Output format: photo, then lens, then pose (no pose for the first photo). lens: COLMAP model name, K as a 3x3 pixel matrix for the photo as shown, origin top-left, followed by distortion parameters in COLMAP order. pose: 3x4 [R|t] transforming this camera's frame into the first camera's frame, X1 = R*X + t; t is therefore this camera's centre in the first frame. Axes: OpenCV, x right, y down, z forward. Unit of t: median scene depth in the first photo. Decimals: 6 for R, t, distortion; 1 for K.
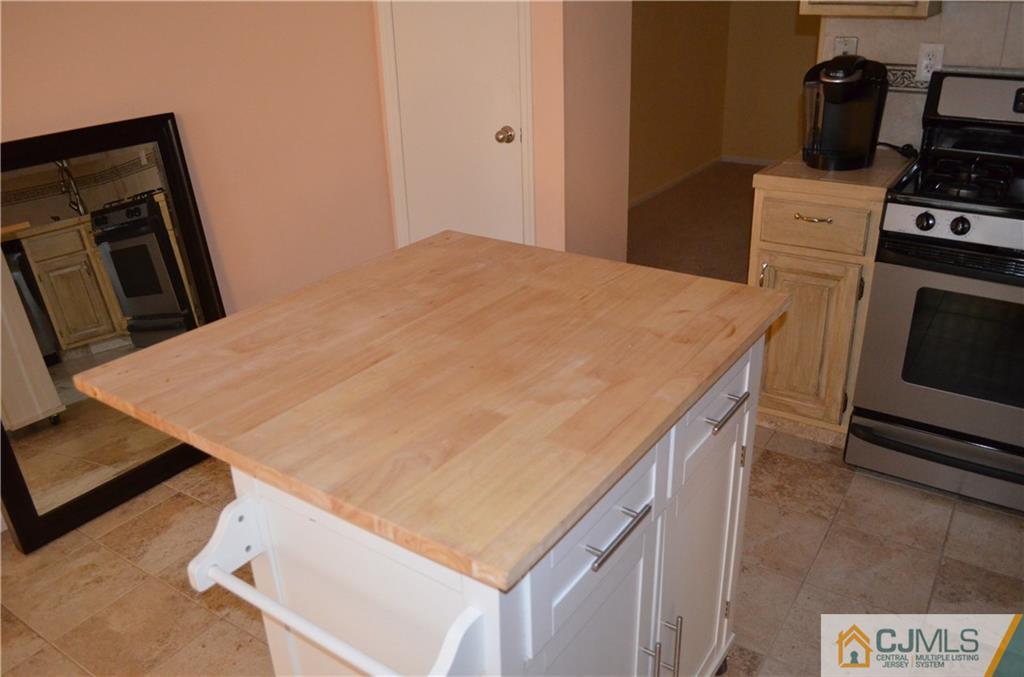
lens RADIAL K [[803.1, 0, 512.0], [0, 803.1, 338.5], [0, 0, 1]] dist [-0.079032, -0.005495]
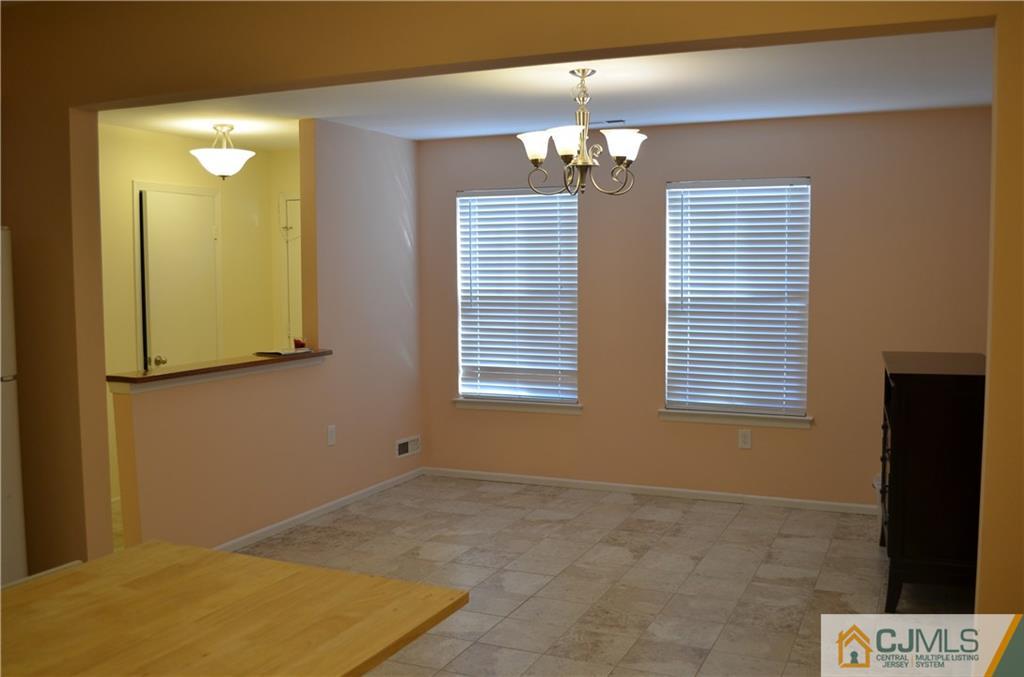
lens RADIAL K [[923.8, 0, 512.0], [0, 923.8, 338.5], [0, 0, 1]] dist [-0.058367, -0.001818]
pose [[-0.984557, 0.043054, -0.169686, -0.417971], [-0.041867, 0.883251, 0.467028, -1.029529], [0.169983, 0.466920, -0.867808, 2.167795]]
